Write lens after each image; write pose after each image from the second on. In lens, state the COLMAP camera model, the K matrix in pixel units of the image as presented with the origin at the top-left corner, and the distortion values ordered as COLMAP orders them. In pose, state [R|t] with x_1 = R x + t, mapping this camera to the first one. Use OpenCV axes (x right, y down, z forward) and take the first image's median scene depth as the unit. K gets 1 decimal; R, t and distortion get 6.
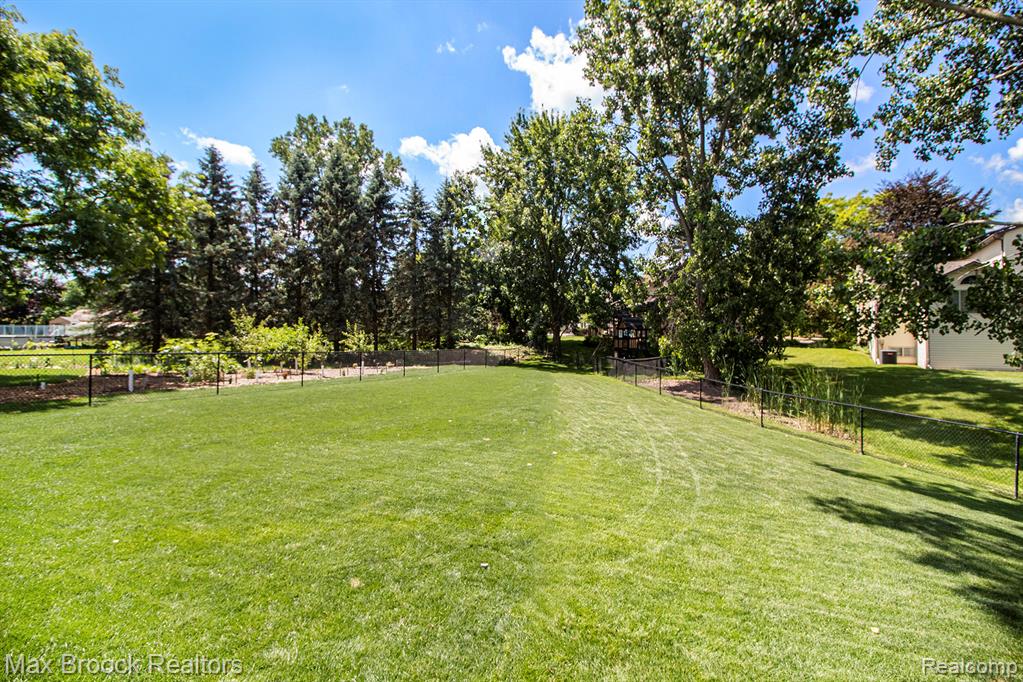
lens RADIAL K [[464.0, 0, 507.6], [0, 464.0, 332.2], [0, 0, 1]] dist [0.000160, -0.011057]
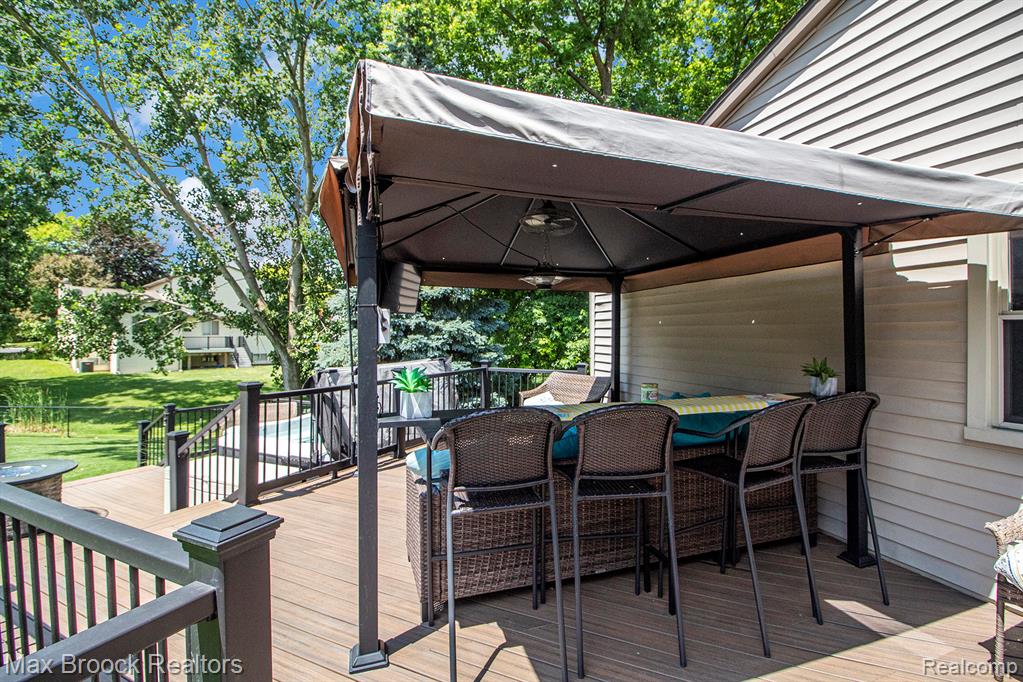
lens RADIAL K [[464.0, 0, 507.6], [0, 464.0, 332.2], [0, 0, 1]] dist [0.000160, -0.011057]
pose [[0.141125, 0.008287, 0.989957, -0.388222], [-0.008222, 0.999940, -0.007199, -0.062875], [-0.989958, -0.007123, 0.141185, -0.473017]]
